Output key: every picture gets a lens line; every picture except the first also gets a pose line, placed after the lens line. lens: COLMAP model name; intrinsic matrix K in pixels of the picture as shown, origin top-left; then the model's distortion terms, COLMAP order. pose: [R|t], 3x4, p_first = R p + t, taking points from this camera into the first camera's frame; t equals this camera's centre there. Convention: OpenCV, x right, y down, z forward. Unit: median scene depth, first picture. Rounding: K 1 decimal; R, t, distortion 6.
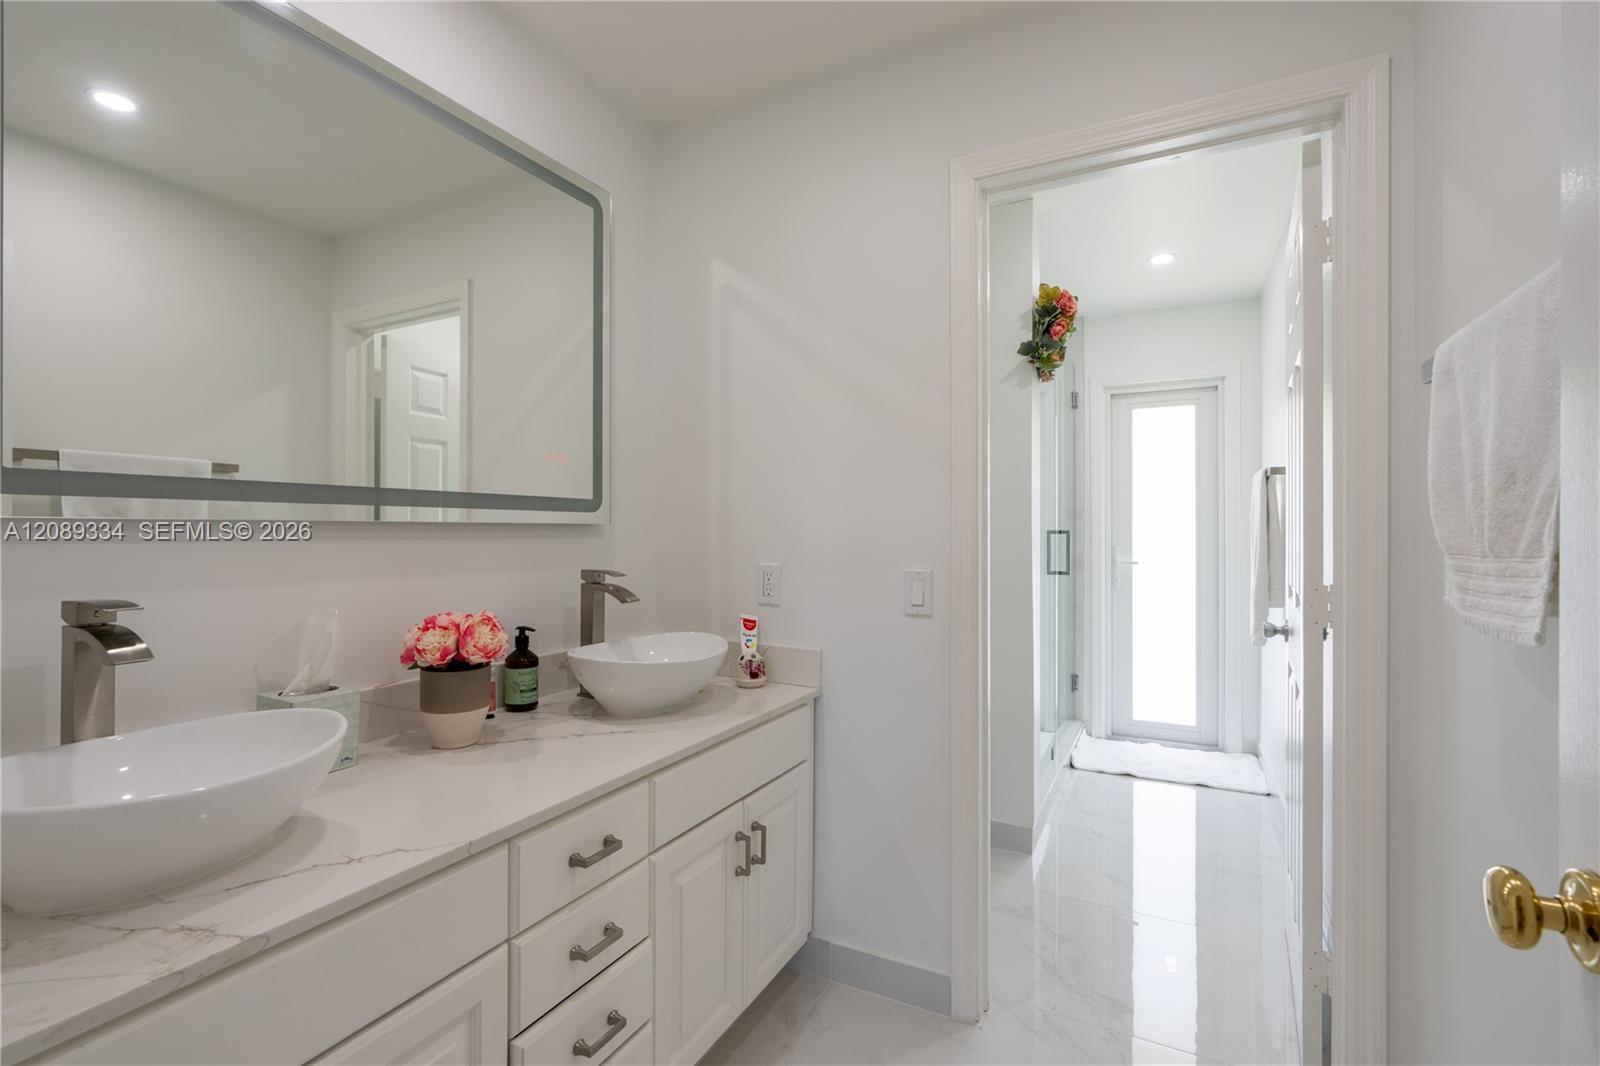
lens RADIAL K [[713.5, 0, 806.5], [0, 713.5, 529.4], [0, 0, 1]] dist [-0.004812, 0.001547]
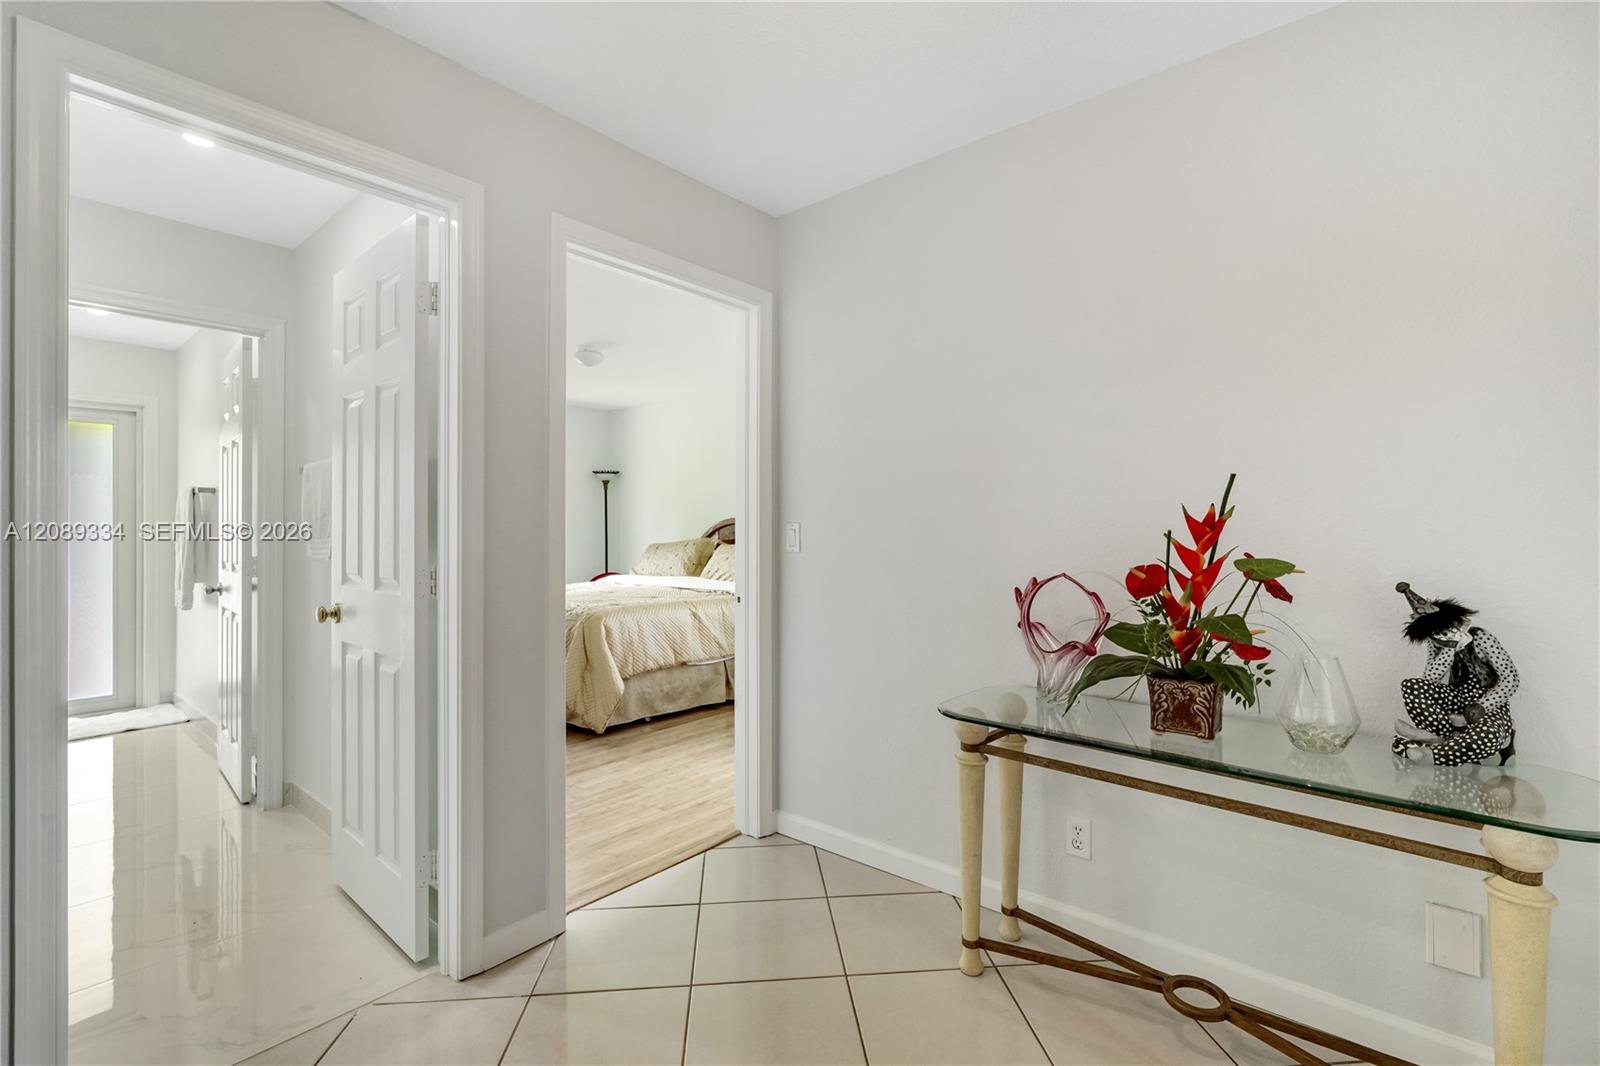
lens RADIAL K [[713.5, 0, 807.3], [0, 713.5, 526.8], [0, 0, 1]] dist [-0.004812, 0.001547]
pose [[0.220603, 0.001135, 0.975363, -0.404959], [-0.000300, 0.999999, -0.001096, -0.002295], [-0.975364, -0.000051, 0.220603, -0.444707]]
